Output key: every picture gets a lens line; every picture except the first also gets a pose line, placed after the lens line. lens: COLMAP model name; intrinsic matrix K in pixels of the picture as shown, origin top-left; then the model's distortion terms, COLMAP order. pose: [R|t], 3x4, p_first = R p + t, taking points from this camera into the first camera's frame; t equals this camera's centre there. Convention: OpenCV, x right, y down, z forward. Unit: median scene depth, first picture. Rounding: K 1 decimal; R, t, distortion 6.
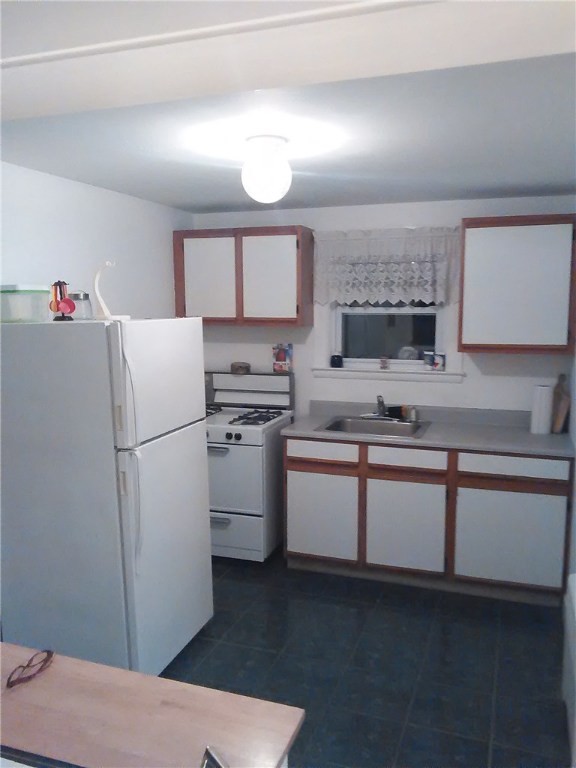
lens RADIAL K [[706.5, 0, 287.6], [0, 706.5, 399.3], [0, 0, 1]] dist [0.127218, -0.198286]
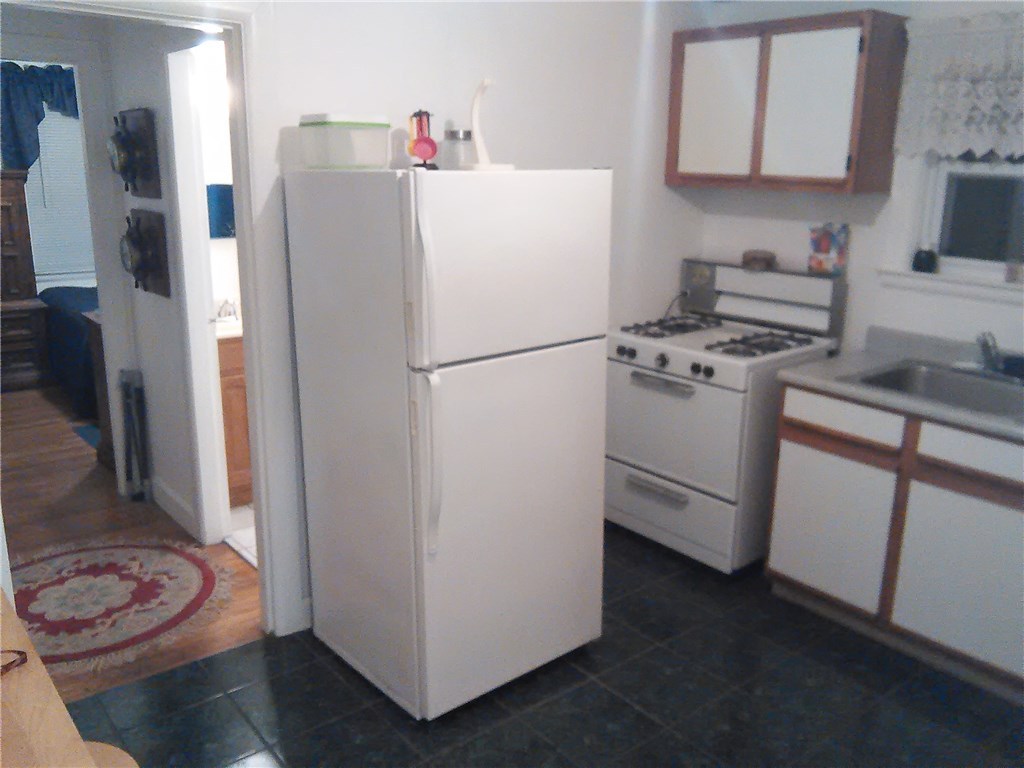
lens RADIAL K [[942.0, 0, 512.0], [0, 942.0, 384.0], [0, 0, 1]] dist [0.127218, -0.198286]
pose [[0.853802, 0.146878, -0.499449, 0.191373], [-0.095630, 0.987299, 0.126865, -0.024126], [0.511740, -0.060555, 0.857004, 0.193421]]
